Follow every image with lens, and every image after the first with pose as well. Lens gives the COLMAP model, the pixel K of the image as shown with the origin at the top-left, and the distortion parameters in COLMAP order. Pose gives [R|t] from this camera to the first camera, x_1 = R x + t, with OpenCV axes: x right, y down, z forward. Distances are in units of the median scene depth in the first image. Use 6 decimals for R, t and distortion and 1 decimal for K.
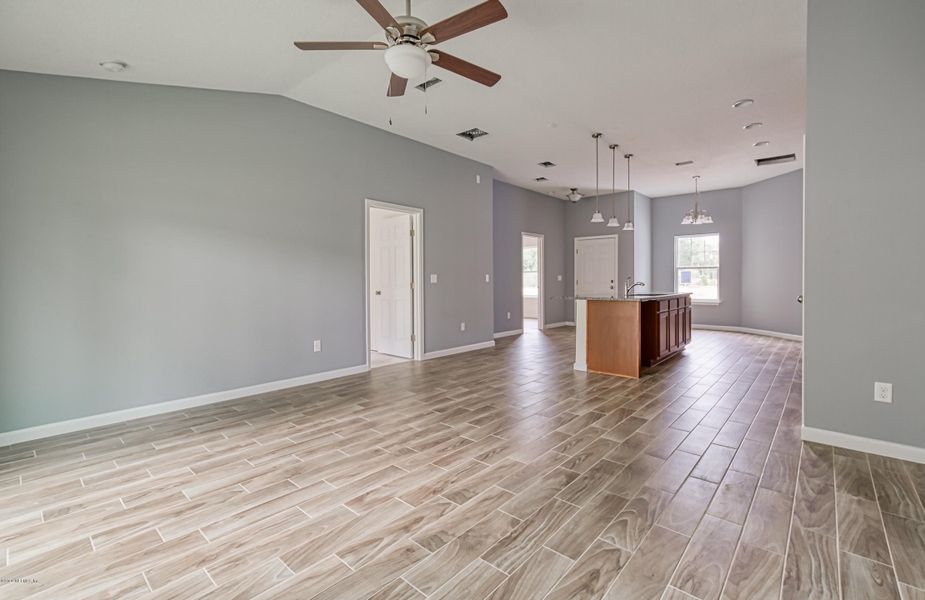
lens RADIAL K [[403.9, 0, 463.4], [0, 403.9, 285.5], [0, 0, 1]] dist [-0.010563, 0.002592]
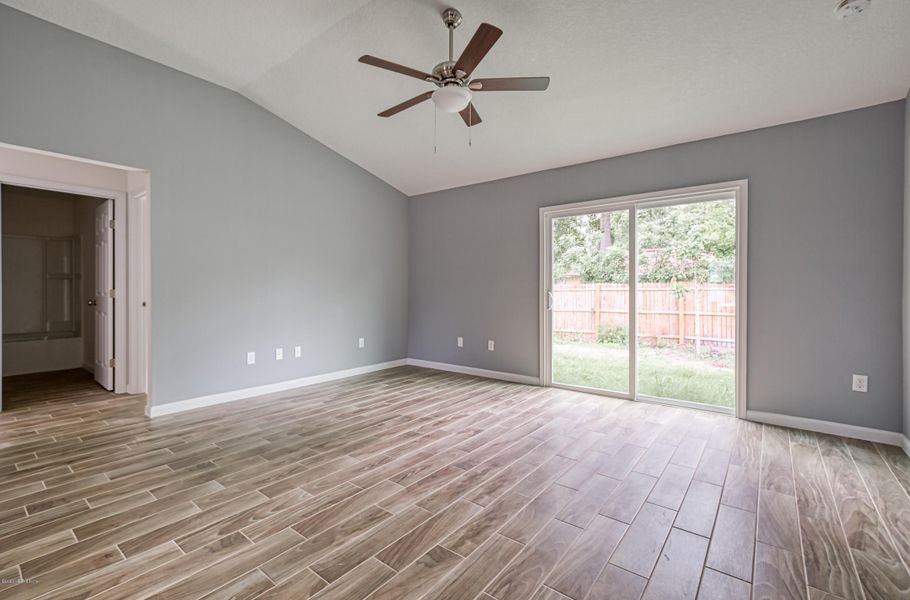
lens RADIAL K [[407.0, 0, 453.1], [0, 407.0, 298.8], [0, 0, 1]] dist [-0.003398, 0.002667]
pose [[-0.998028, 0.009395, -0.062057, -0.050952], [0.007301, 0.999399, 0.033878, -0.014484], [0.062338, 0.033358, -0.997498, 1.660728]]
